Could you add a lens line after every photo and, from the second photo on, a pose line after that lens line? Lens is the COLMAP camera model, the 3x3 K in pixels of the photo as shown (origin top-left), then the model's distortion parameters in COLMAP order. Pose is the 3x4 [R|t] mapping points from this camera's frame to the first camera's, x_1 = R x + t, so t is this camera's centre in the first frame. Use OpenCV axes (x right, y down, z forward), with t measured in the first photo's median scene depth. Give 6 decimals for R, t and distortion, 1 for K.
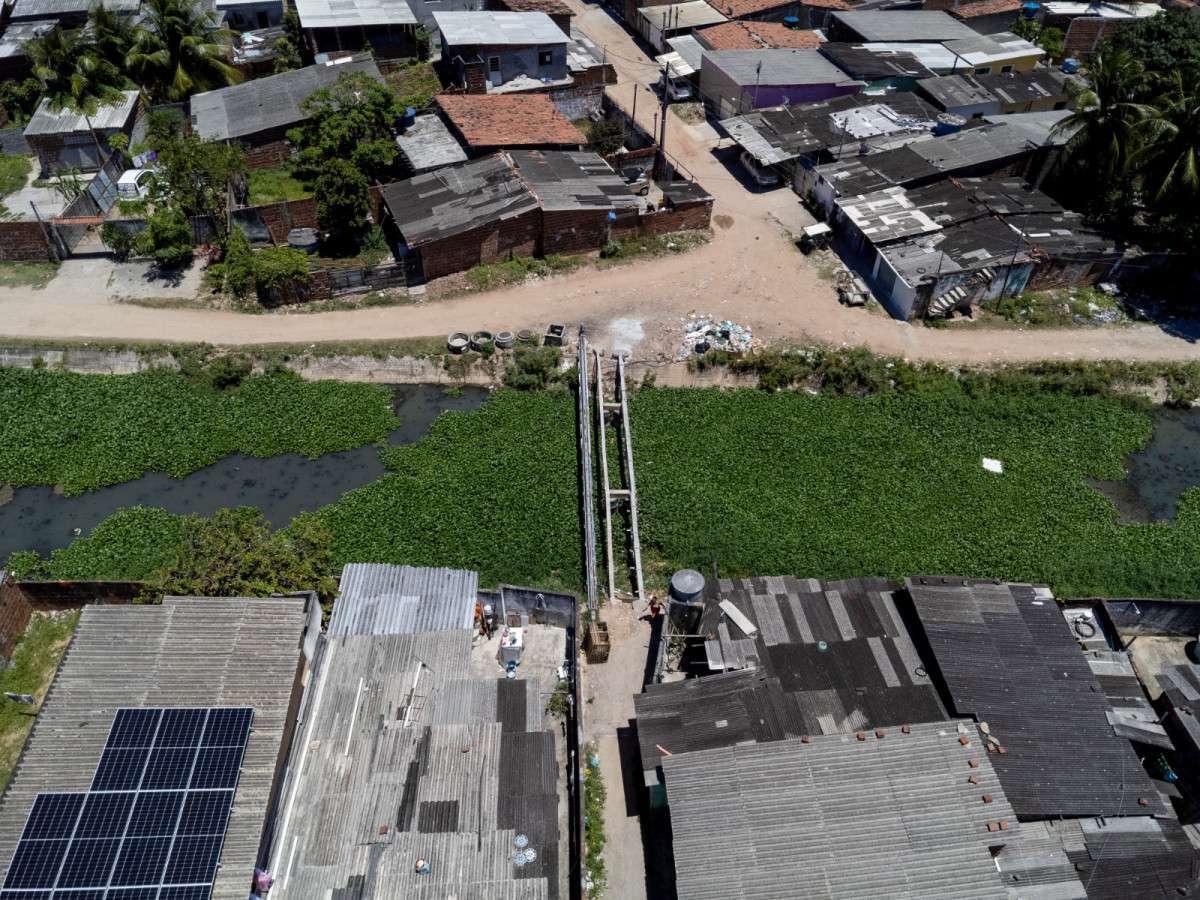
lens RADIAL K [[869.1, 0, 607.3], [0, 869.1, 450.6], [0, 0, 1]] dist [0.005795, 0.000208]
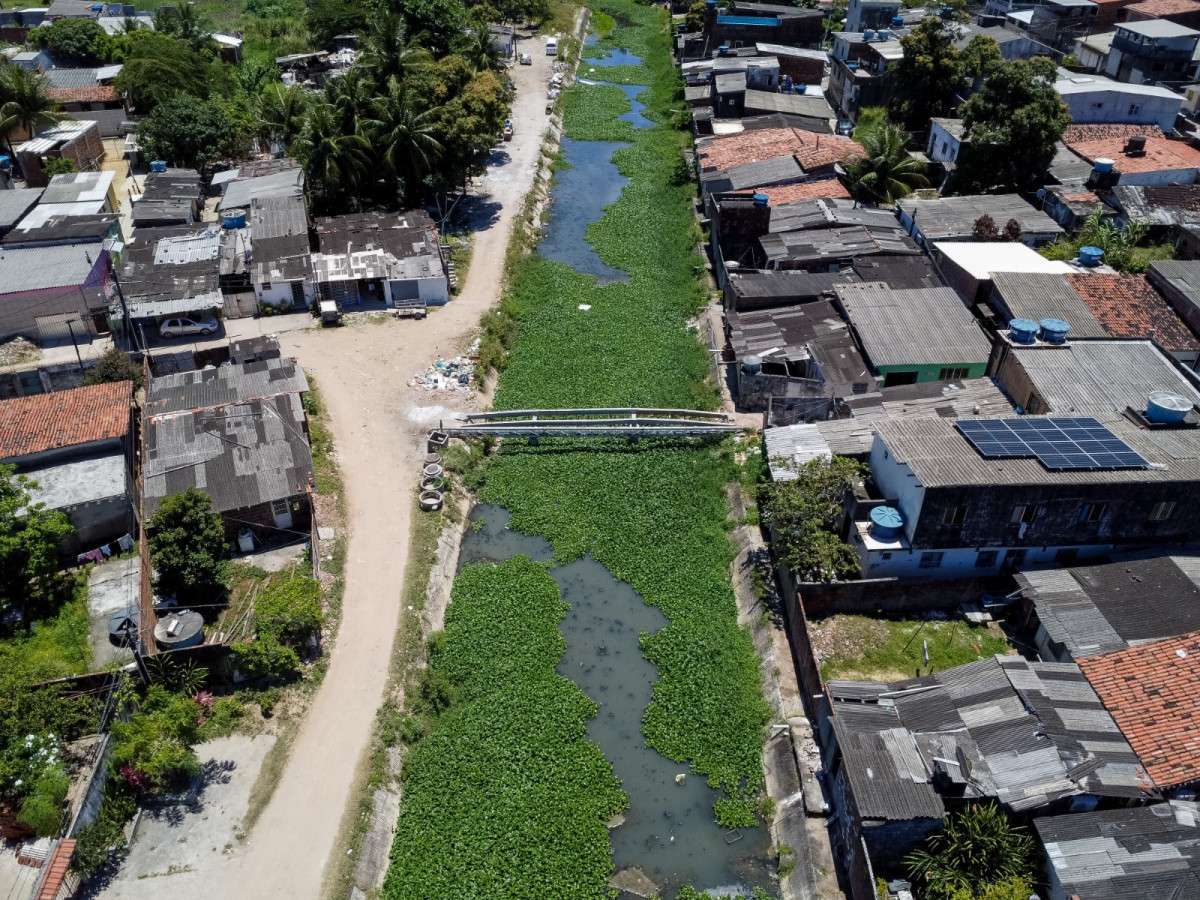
lens RADIAL K [[897.1, 0, 600.0], [0, 897.1, 450.0], [0, 0, 1]] dist [0.002283, 0.000389]
pose [[0.012319, -0.580939, 0.813854, -0.966320], [0.683199, 0.599198, 0.417374, -0.454571], [-0.730129, 0.550882, 0.404278, 0.420491]]
